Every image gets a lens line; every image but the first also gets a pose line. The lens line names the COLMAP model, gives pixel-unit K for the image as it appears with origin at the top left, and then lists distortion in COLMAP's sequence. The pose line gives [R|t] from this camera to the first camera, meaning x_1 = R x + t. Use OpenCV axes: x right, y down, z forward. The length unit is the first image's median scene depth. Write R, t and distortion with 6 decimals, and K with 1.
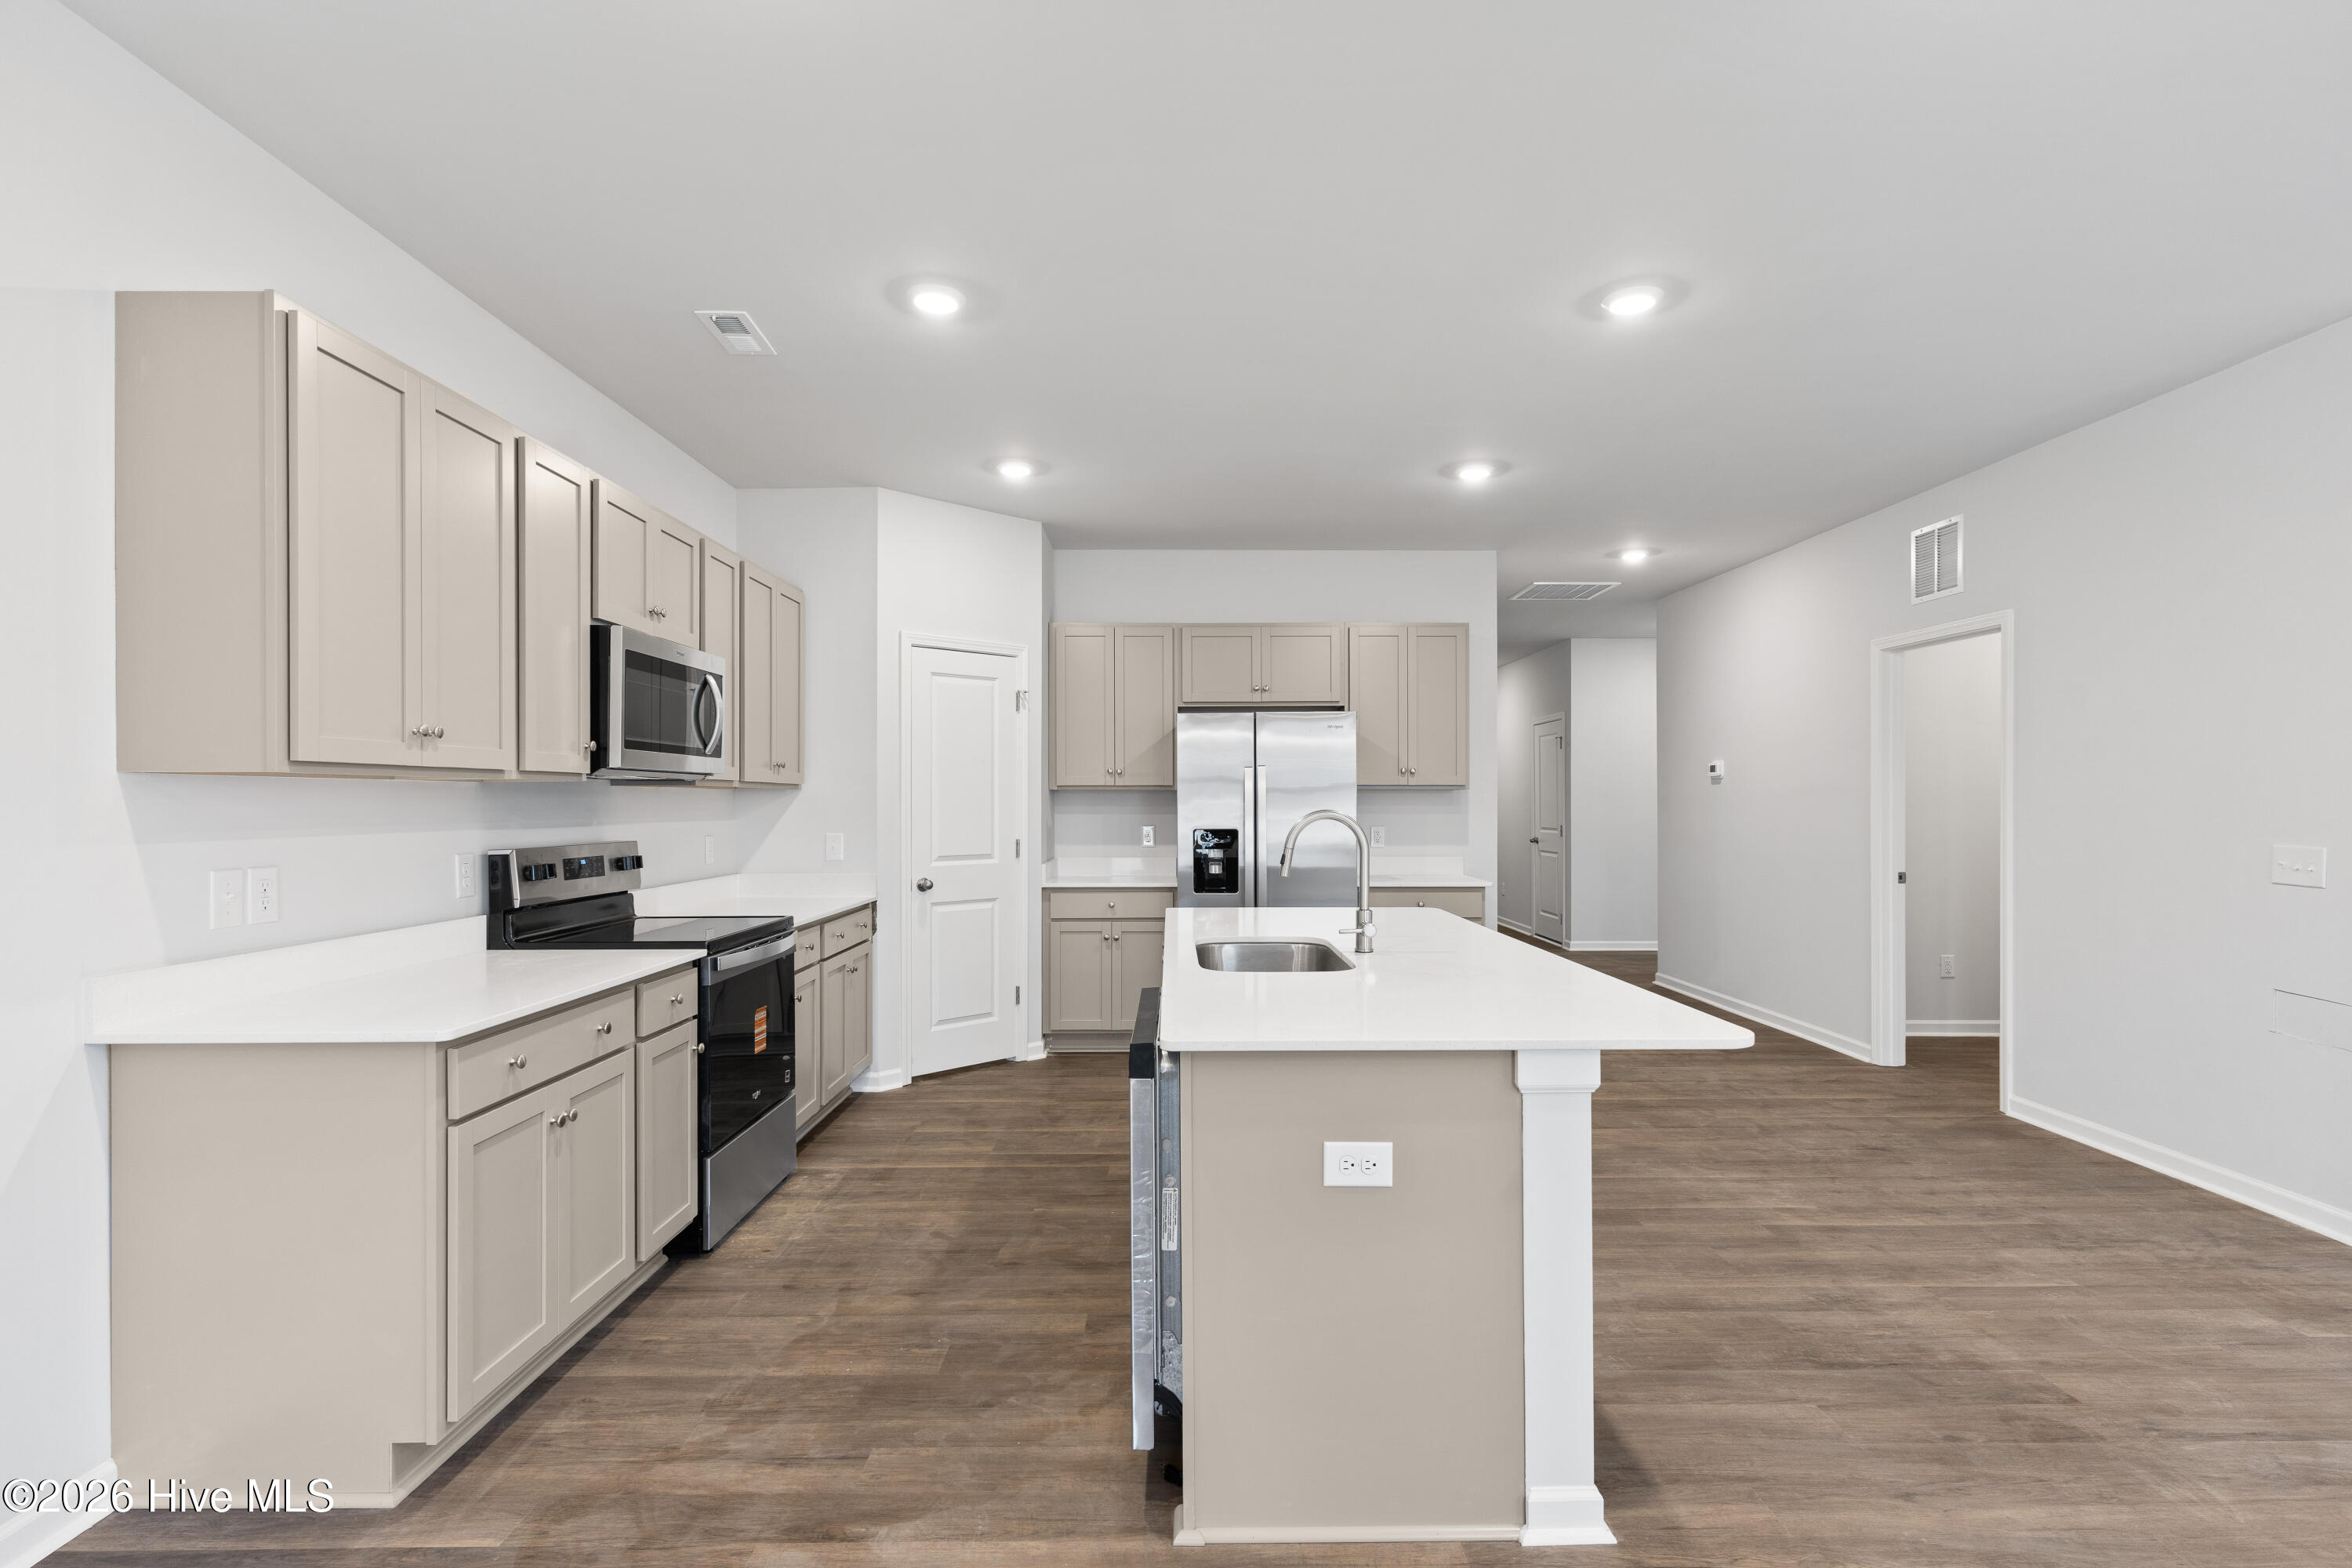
lens RADIAL K [[1129.5, 0, 1189.2], [0, 1129.5, 804.8], [0, 0, 1]] dist [0.003546, -0.000281]
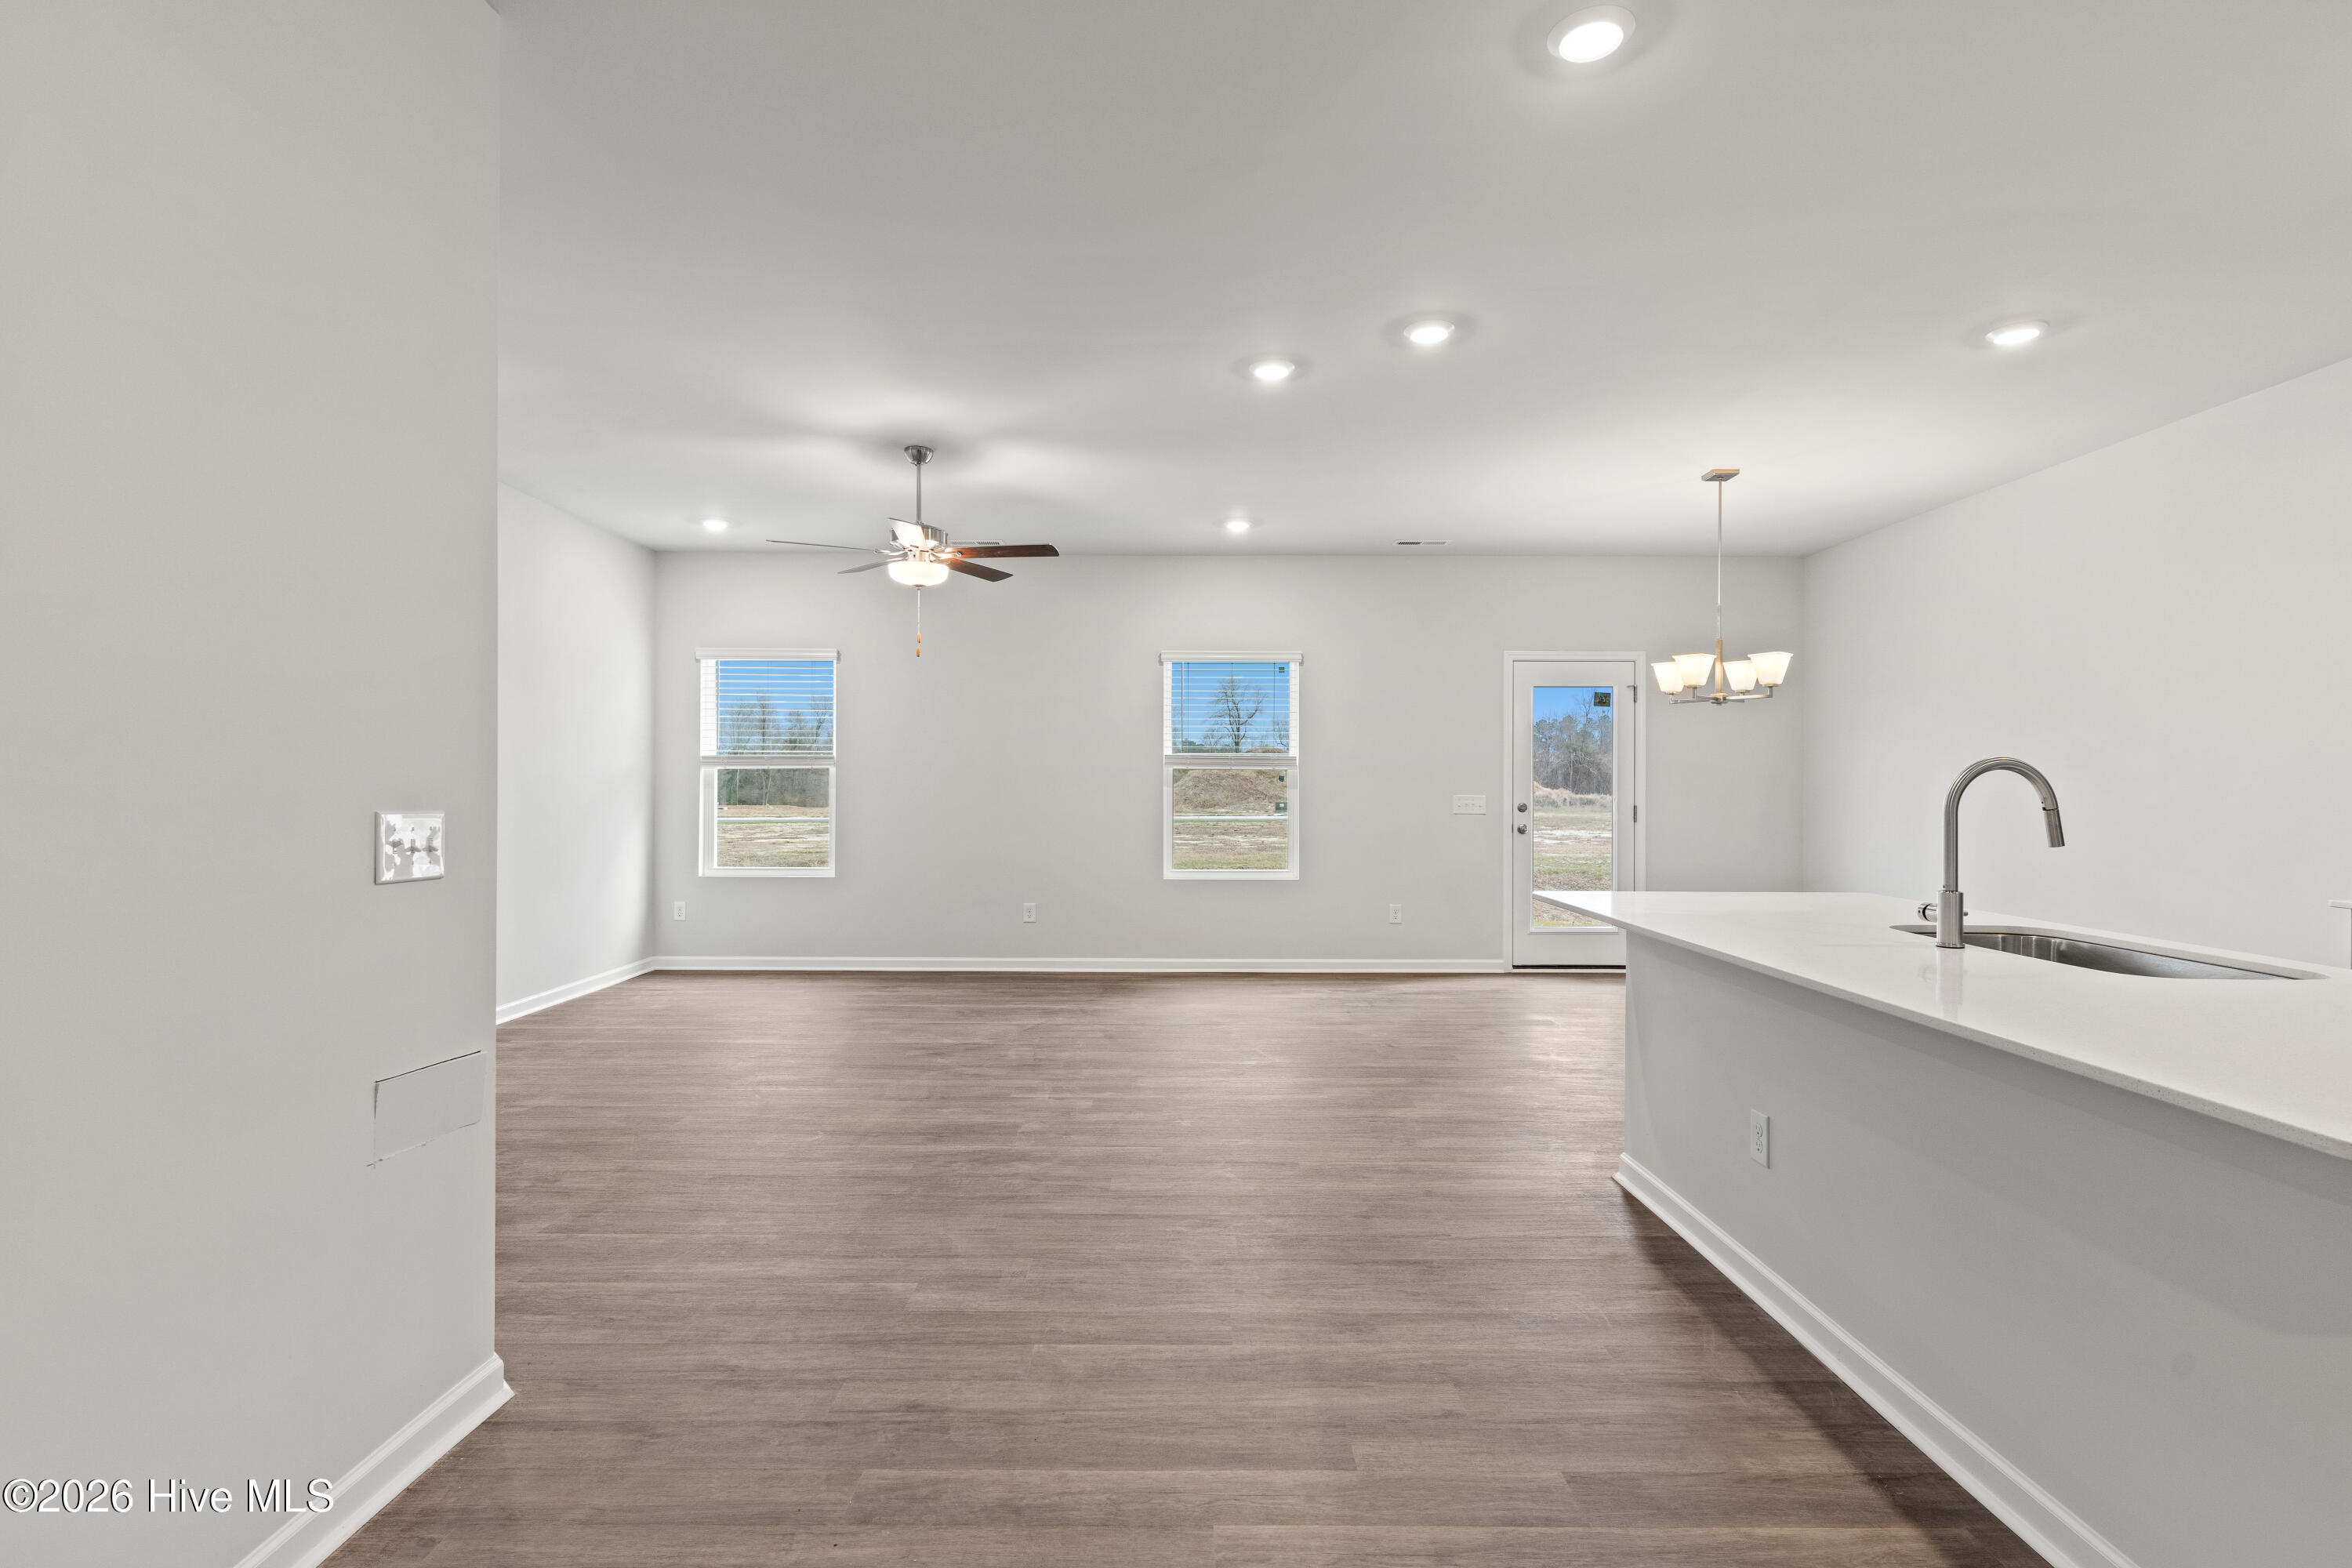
lens RADIAL K [[1129.5, 0, 1182.0], [0, 1129.5, 778.7], [0, 0, 1]] dist [0.003546, -0.000281]
pose [[-0.999974, -0.002847, 0.006599, 0.692844], [-0.002866, 0.999992, -0.002848, 0.024122], [-0.006590, -0.002867, -0.999974, 1.847596]]
